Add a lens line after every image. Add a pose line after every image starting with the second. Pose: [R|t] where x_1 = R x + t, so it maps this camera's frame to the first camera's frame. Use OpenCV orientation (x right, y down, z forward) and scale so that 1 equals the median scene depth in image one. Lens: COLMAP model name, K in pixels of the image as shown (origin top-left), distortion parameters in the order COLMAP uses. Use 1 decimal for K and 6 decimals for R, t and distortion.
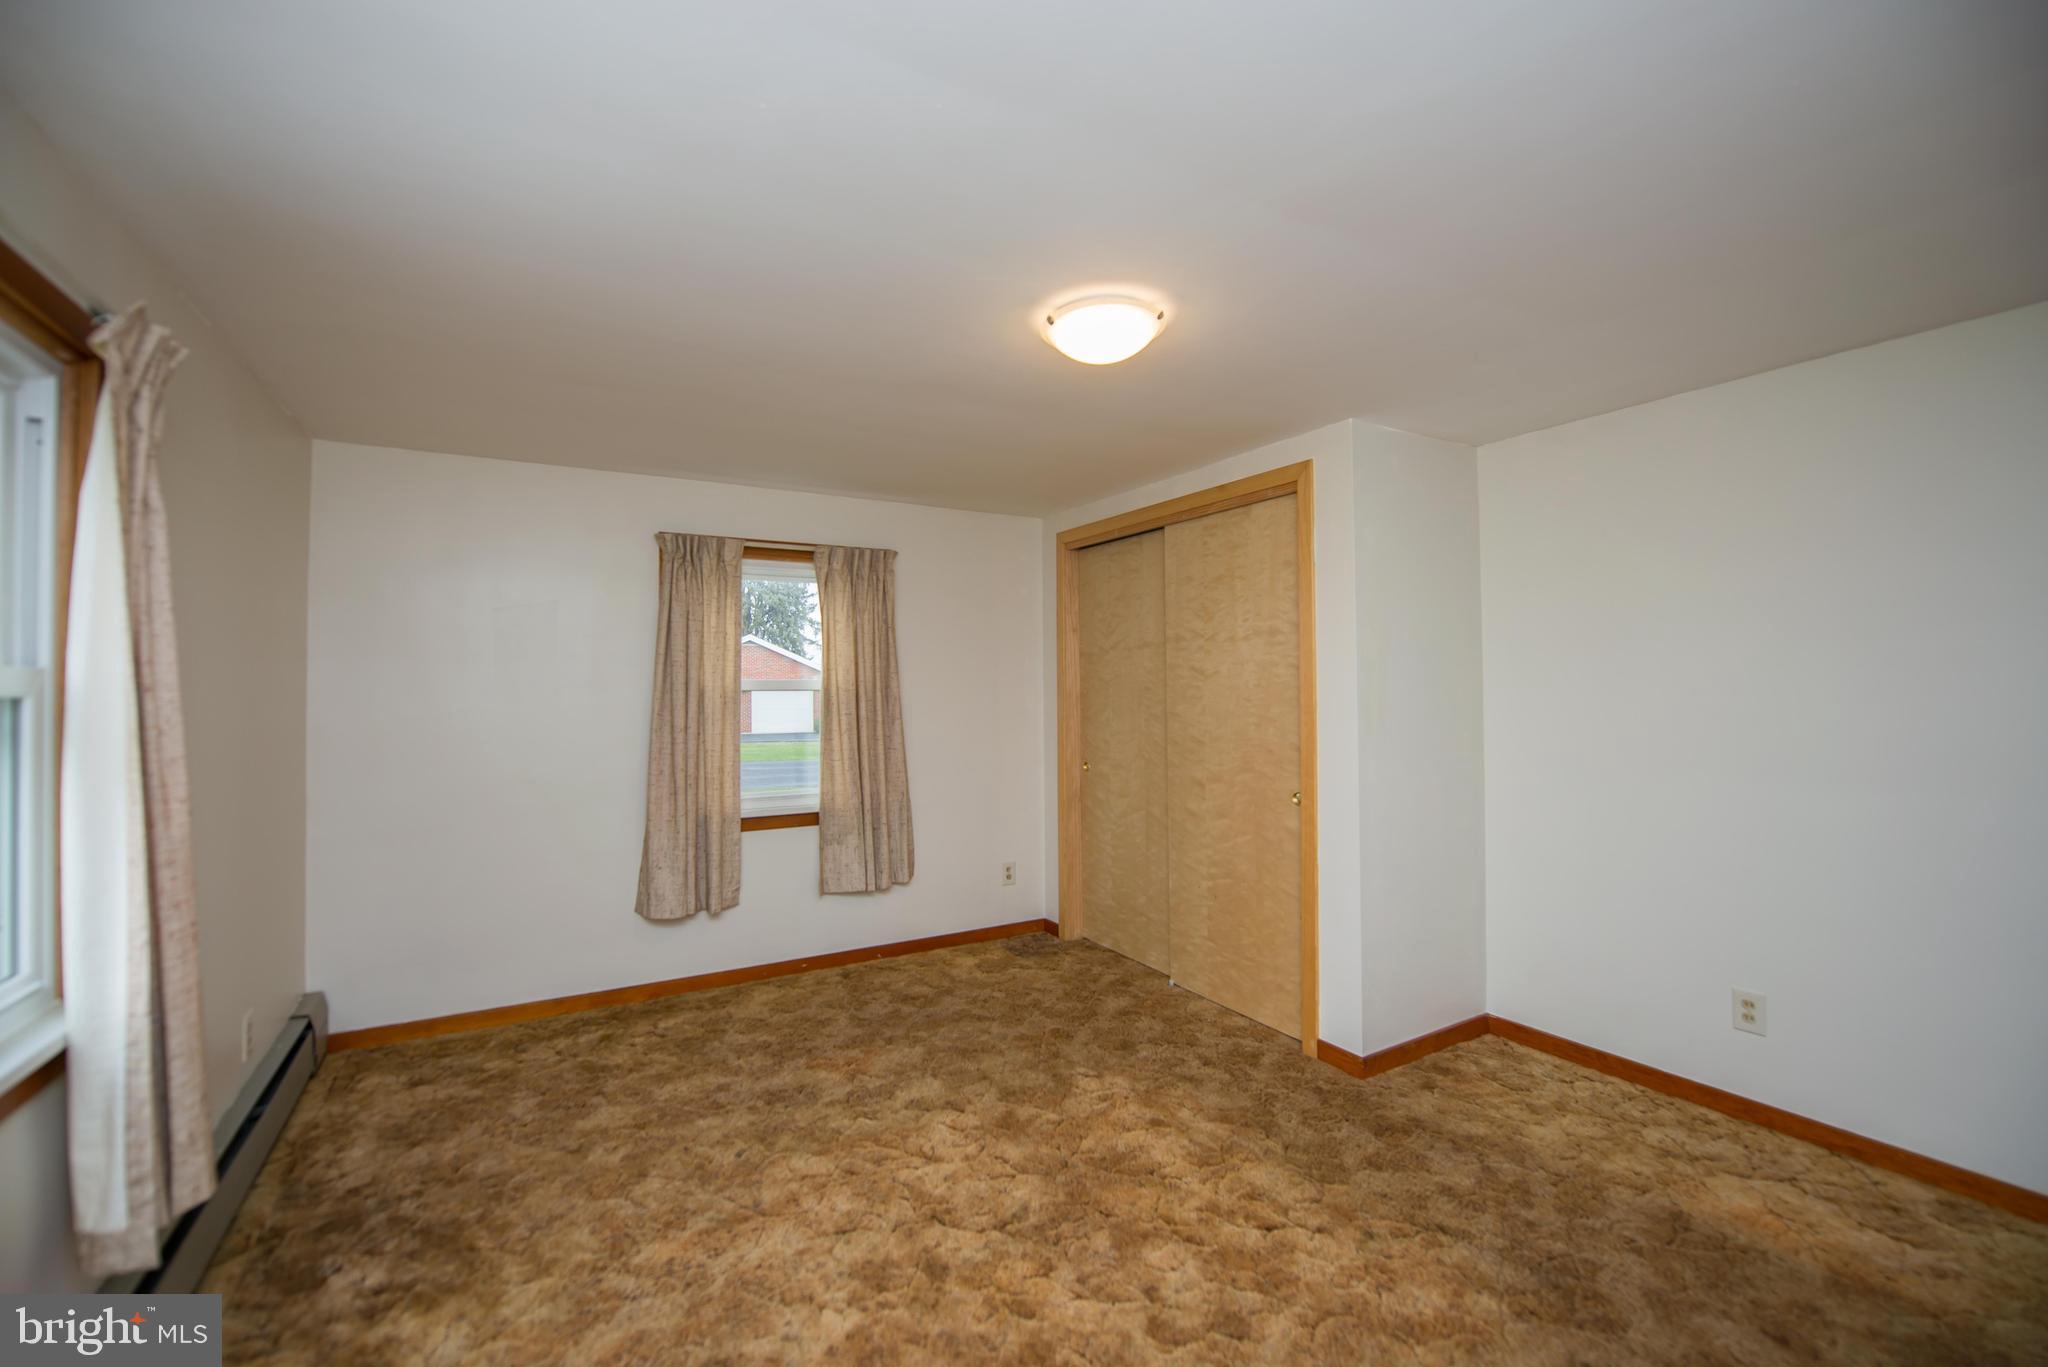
lens RADIAL K [[857.3, 0, 1013.8], [0, 857.3, 673.3], [0, 0, 1]] dist [-0.009593, -0.000698]
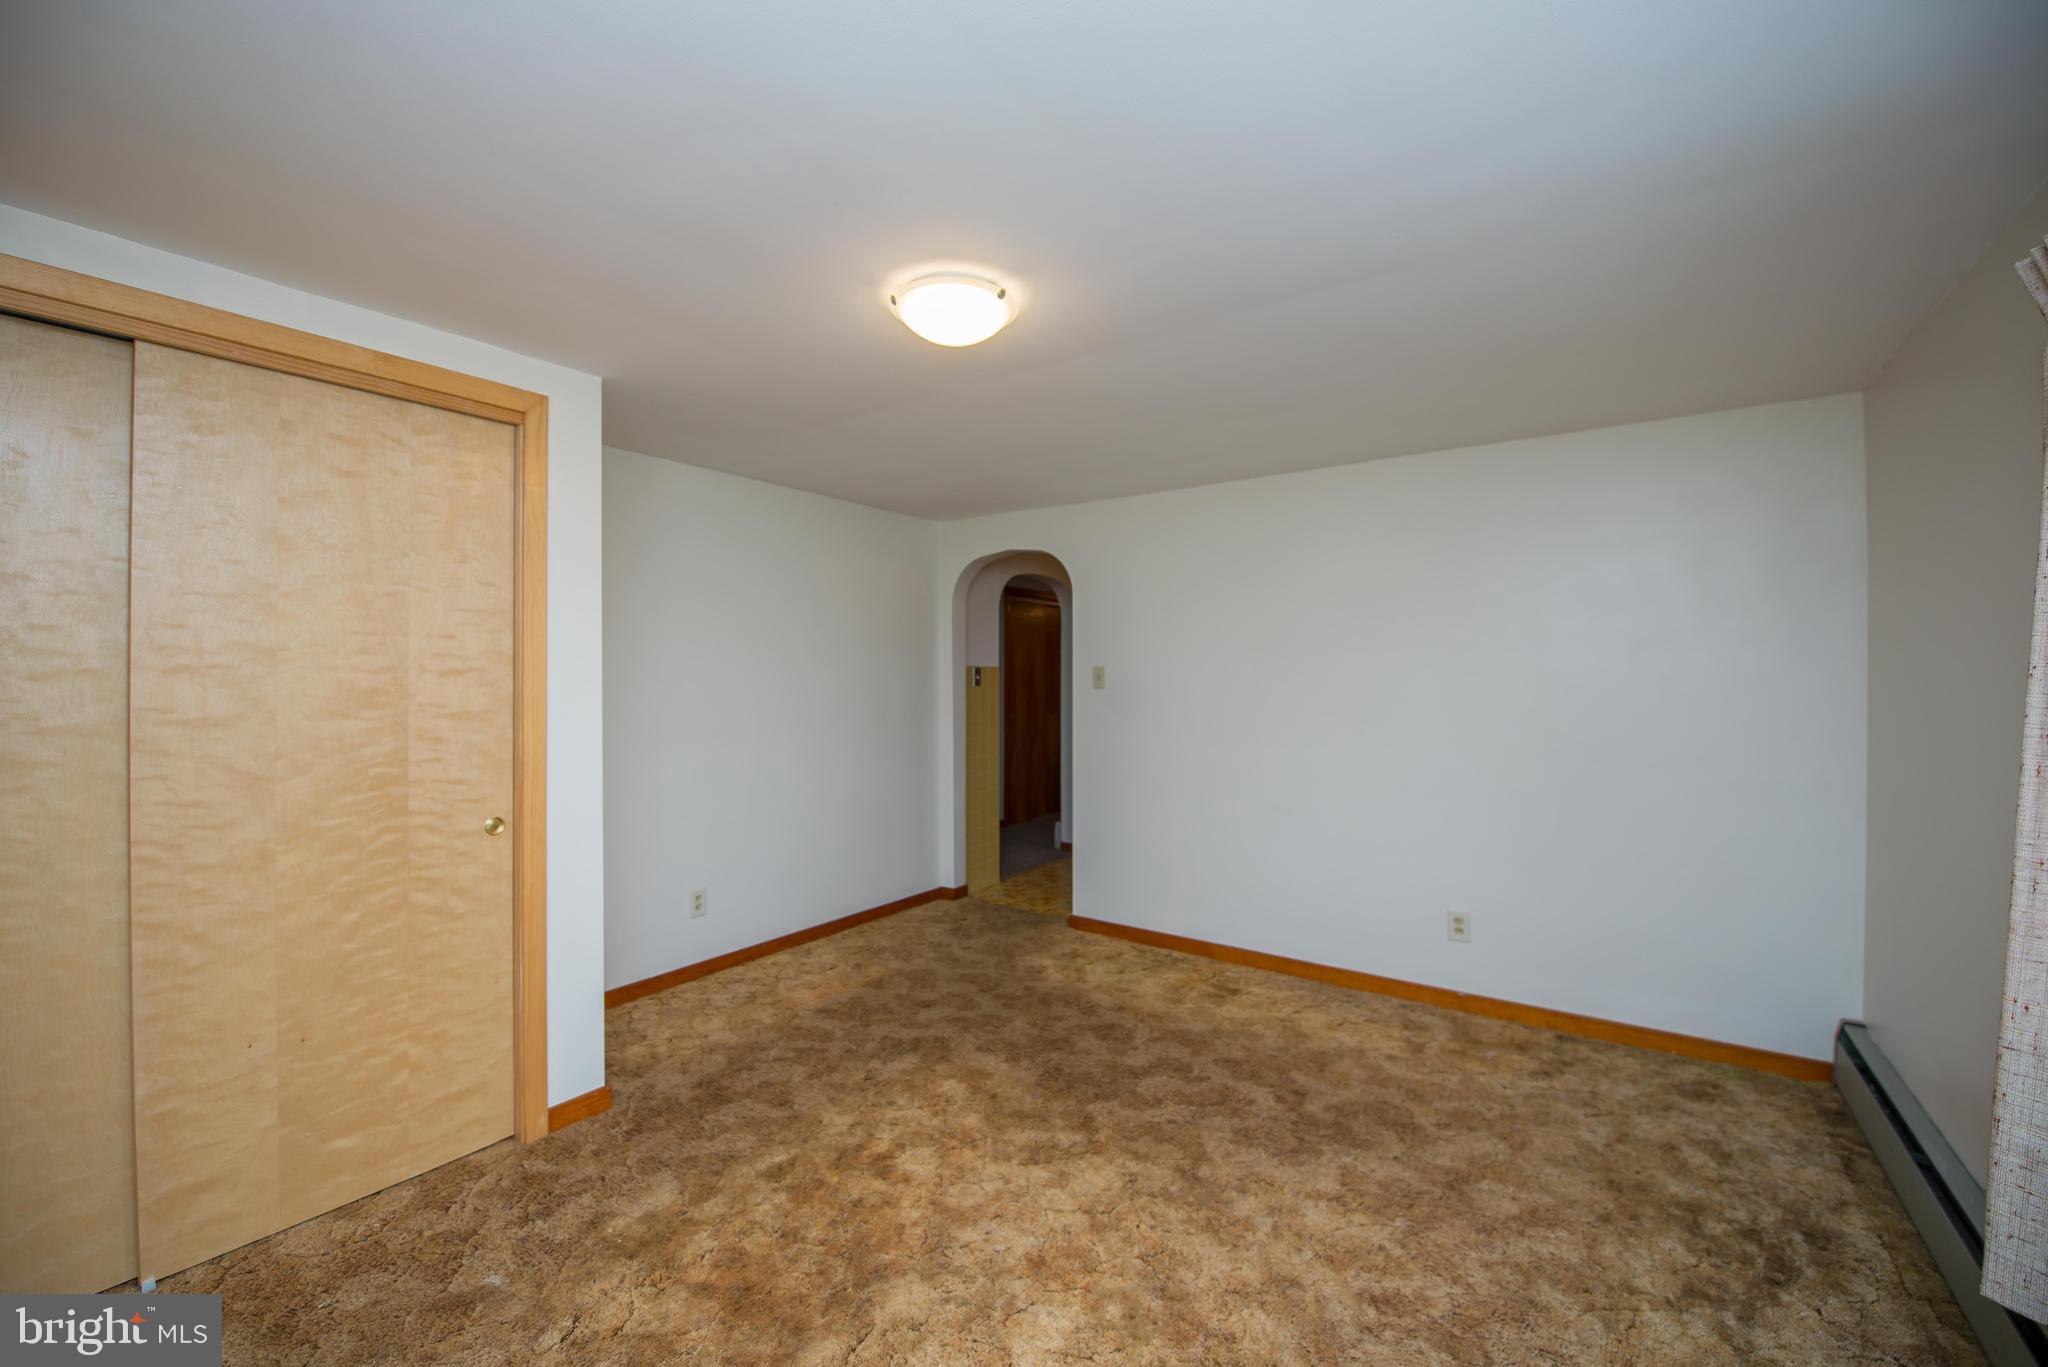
lens RADIAL K [[780.9, 0, 1016.6], [0, 780.9, 690.2], [0, 0, 1]] dist [-0.016753, -0.000212]
pose [[-0.398614, -0.005171, 0.917104, -0.591202], [-0.009693, 0.999952, 0.001425, 0.024397], [-0.917067, -0.008322, -0.398645, 1.049573]]
